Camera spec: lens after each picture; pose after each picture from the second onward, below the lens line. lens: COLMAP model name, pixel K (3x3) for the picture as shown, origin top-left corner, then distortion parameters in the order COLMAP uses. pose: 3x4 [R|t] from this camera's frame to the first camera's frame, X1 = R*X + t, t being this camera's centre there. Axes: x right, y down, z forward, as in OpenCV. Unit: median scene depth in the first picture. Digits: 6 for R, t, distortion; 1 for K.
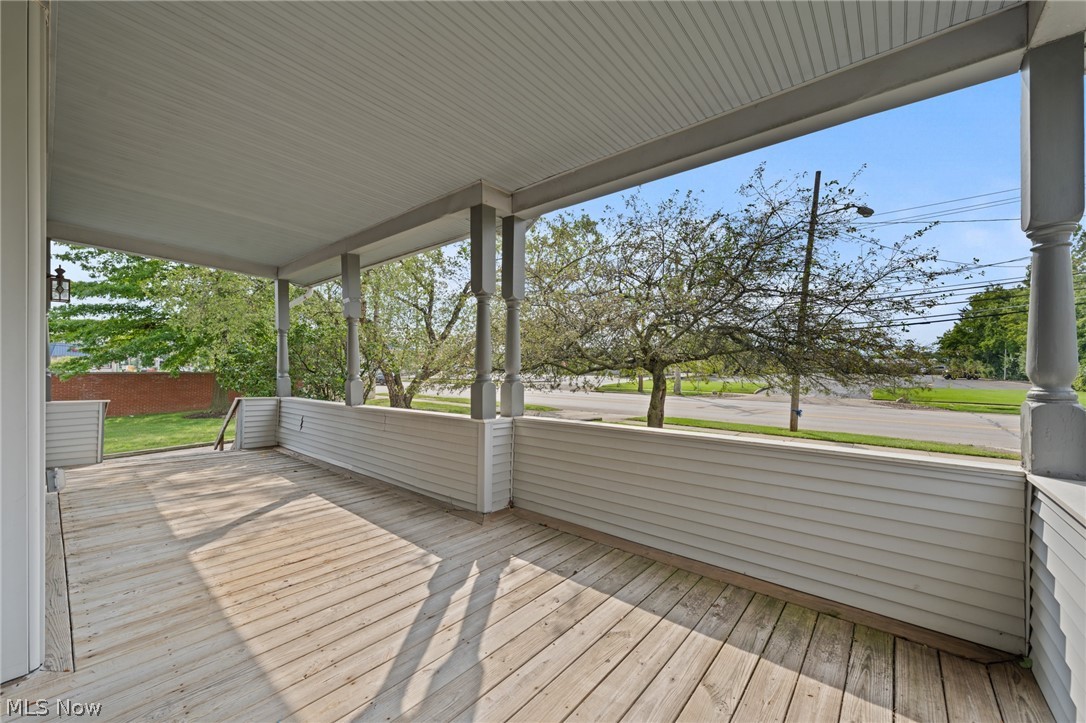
lens RADIAL K [[420.9, 0, 548.8], [0, 420.9, 364.6], [0, 0, 1]] dist [0.003178, 0.000161]
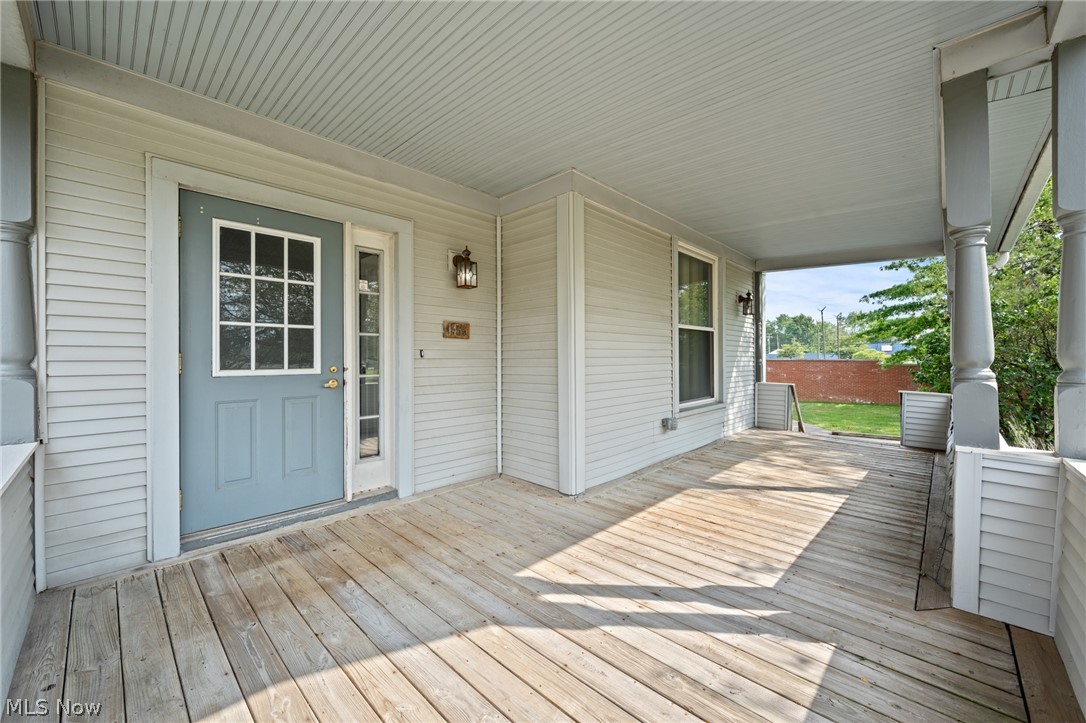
lens RADIAL K [[420.9, 0, 548.8], [0, 420.9, 364.6], [0, 0, 1]] dist [0.003178, 0.000161]
pose [[-0.058024, 0.007866, -0.998284, 0.551967], [0.009022, 0.999932, 0.007355, 0.011674], [0.998274, -0.008580, -0.058091, 0.565278]]
